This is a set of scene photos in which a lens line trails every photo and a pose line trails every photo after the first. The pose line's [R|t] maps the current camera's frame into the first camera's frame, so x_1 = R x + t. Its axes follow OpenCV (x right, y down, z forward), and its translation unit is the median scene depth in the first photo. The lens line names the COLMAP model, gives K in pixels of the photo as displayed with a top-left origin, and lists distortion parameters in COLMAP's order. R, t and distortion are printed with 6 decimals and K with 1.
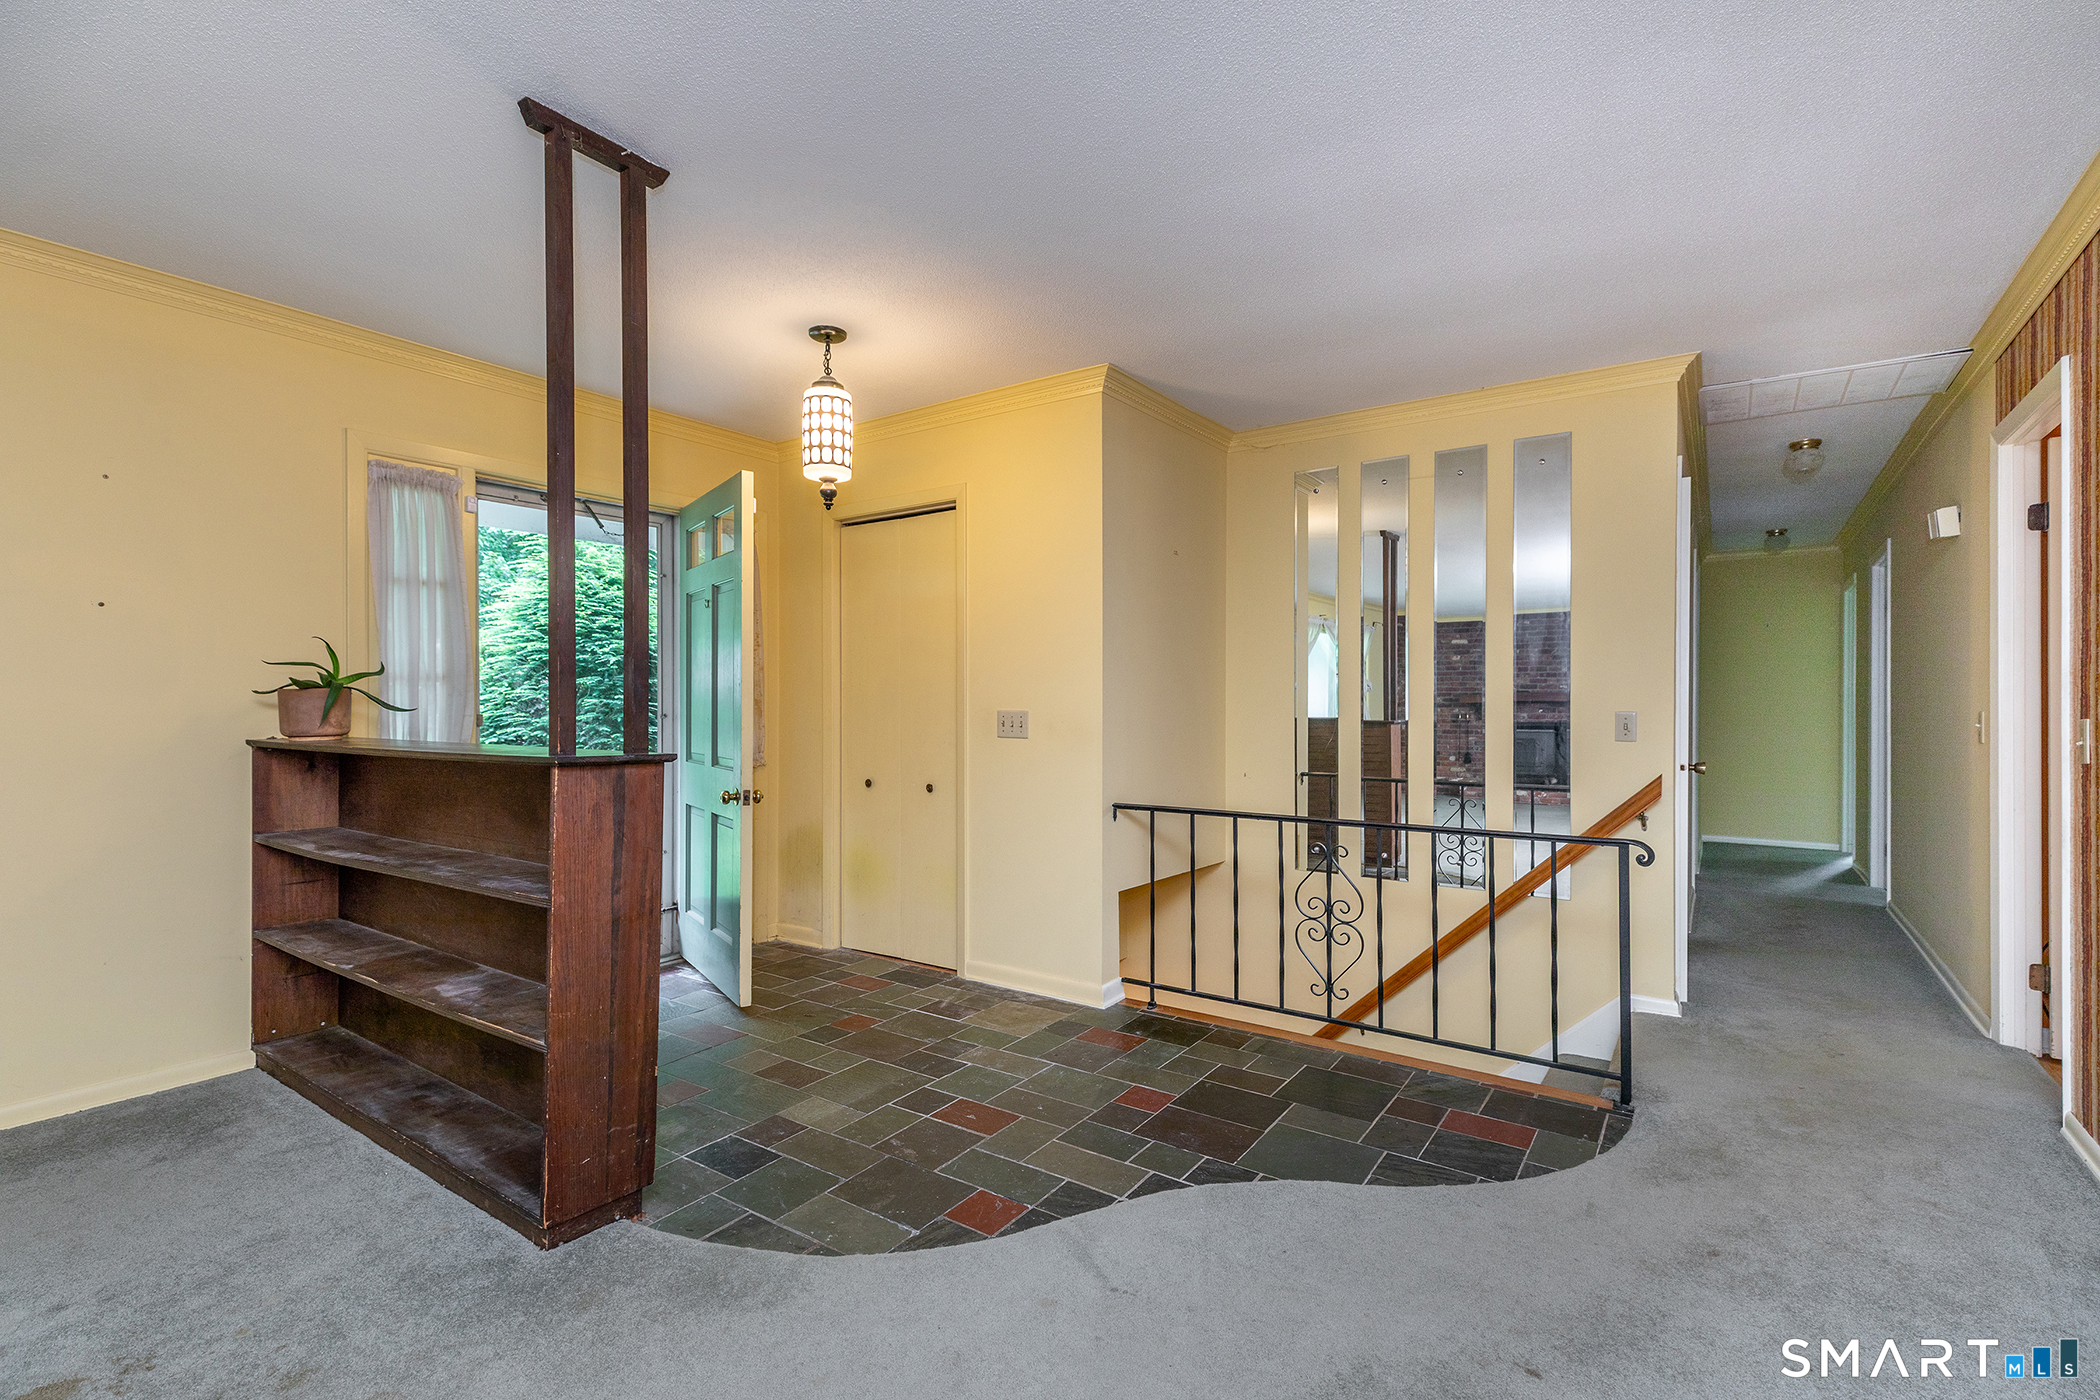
lens RADIAL K [[950.6, 0, 1060.3], [0, 950.6, 701.5], [0, 0, 1]] dist [0.009714, -0.002457]
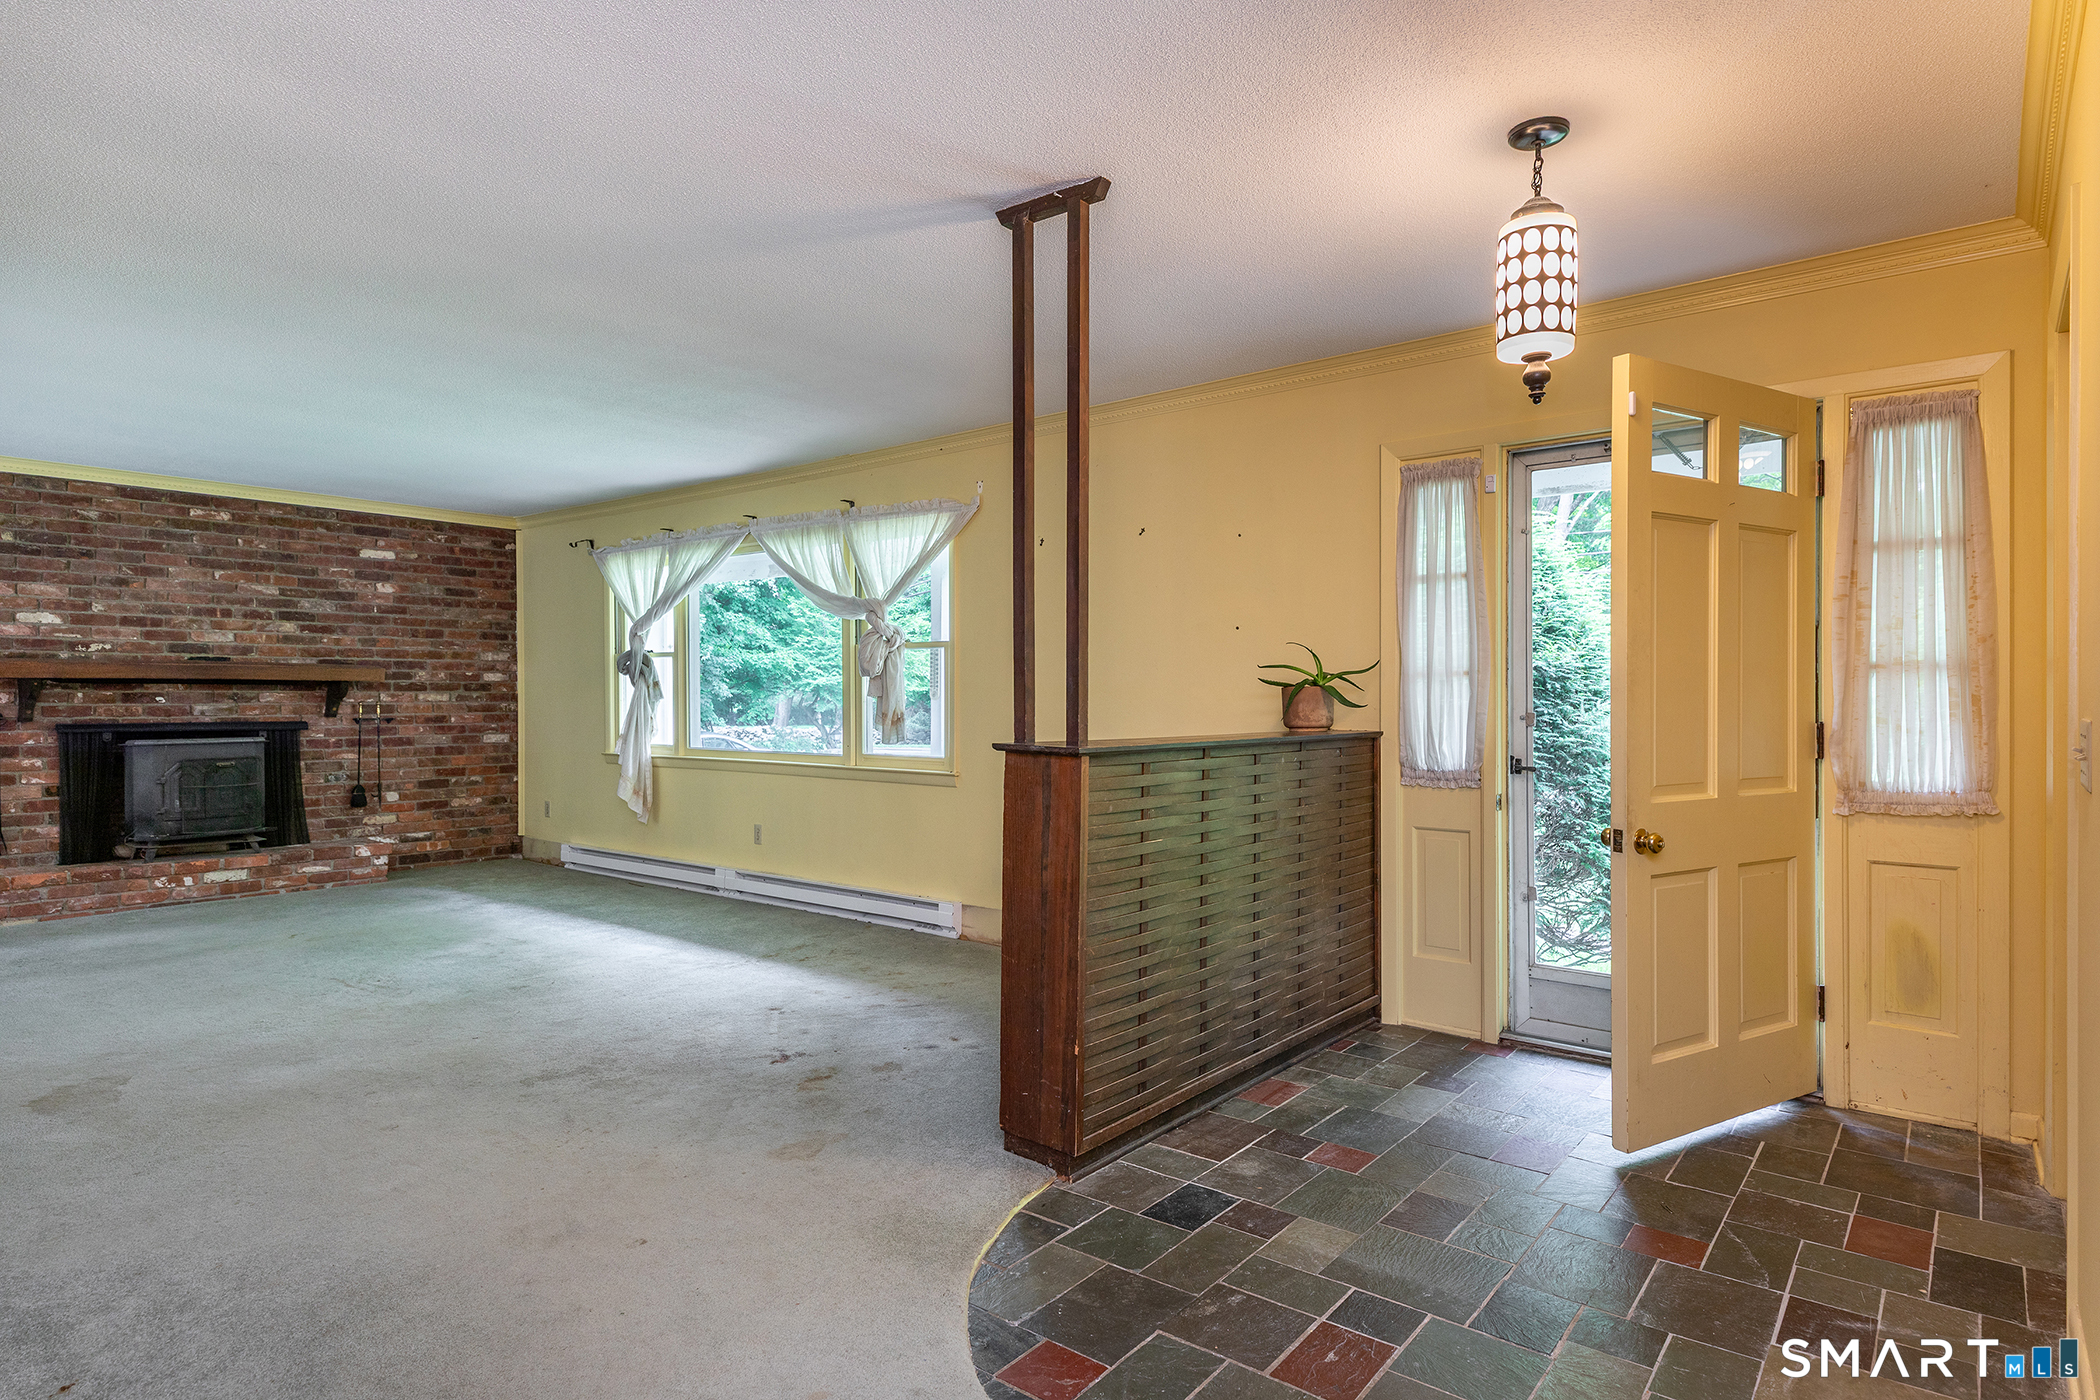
lens RADIAL K [[1216.9, 0, 1129.2], [0, 1216.9, 697.8], [0, 0, 1]] dist [0.008113, -0.008574]
pose [[-0.091906, -0.001555, -0.995766, 0.719053], [-0.001446, 0.999998, -0.001428, 0.002399], [0.995767, 0.001309, -0.091908, 0.941863]]
